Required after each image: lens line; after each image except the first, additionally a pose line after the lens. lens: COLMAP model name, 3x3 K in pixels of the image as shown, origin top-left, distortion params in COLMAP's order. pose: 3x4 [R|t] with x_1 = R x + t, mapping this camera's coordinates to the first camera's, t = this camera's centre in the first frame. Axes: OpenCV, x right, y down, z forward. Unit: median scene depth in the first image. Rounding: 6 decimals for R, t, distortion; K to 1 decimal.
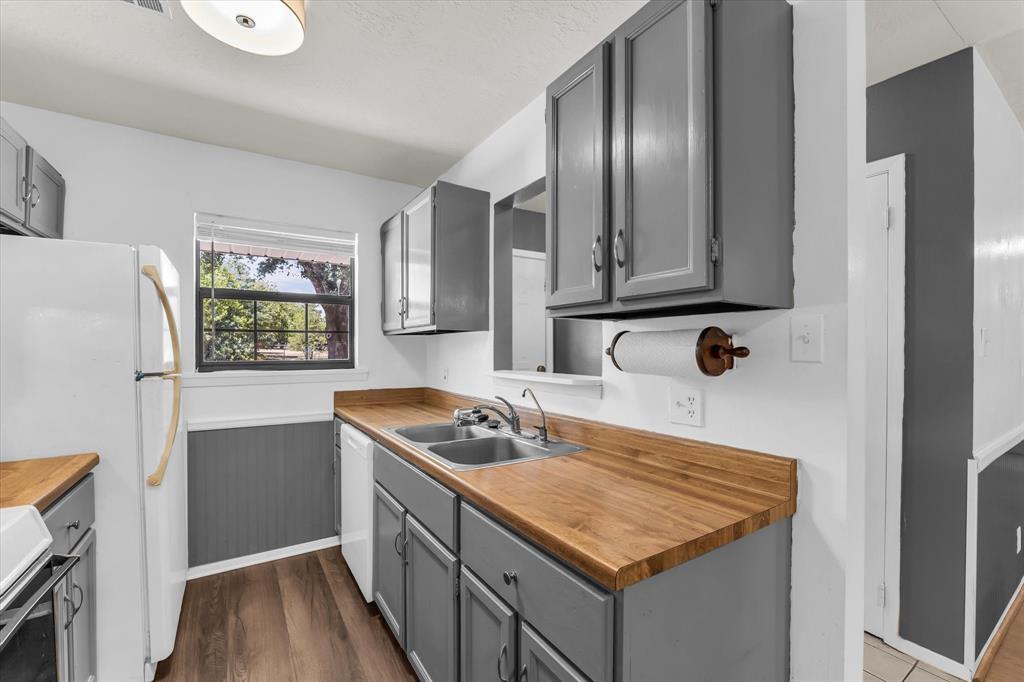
lens RADIAL K [[427.5, 0, 510.1], [0, 427.5, 350.2], [0, 0, 1]] dist [-0.011916, 0.000241]
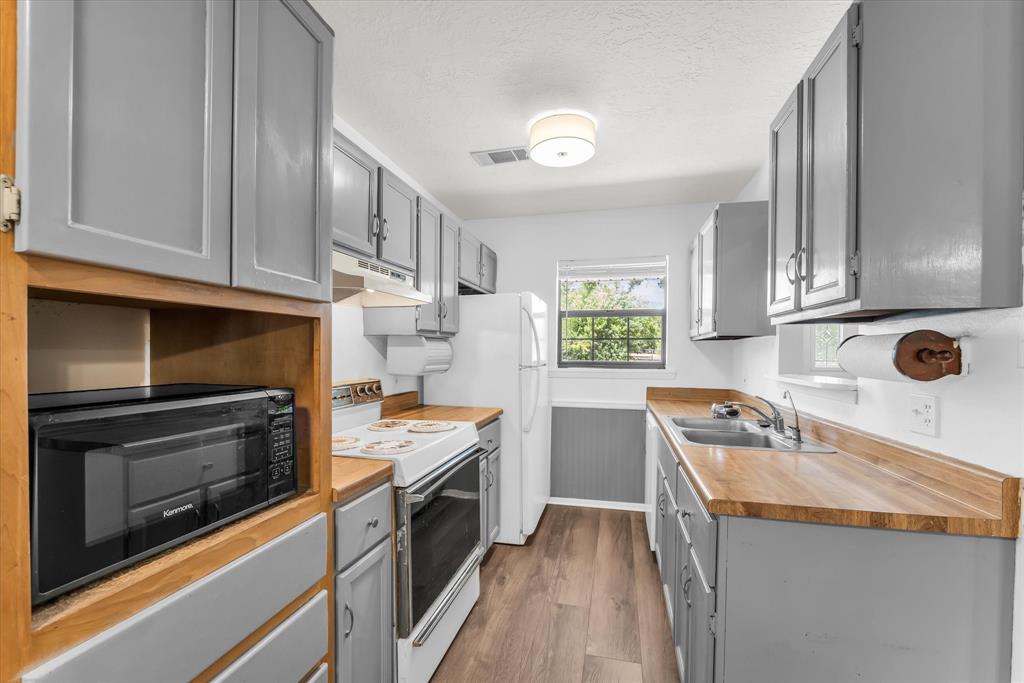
lens RADIAL K [[427.5, 0, 512.5], [0, 427.5, 349.8], [0, 0, 1]] dist [-0.011916, 0.000241]
pose [[0.689627, -0.000152, -0.724165, 0.259000], [-0.008623, 0.999927, -0.008422, 0.003132], [0.724114, 0.012052, 0.689575, -0.163659]]
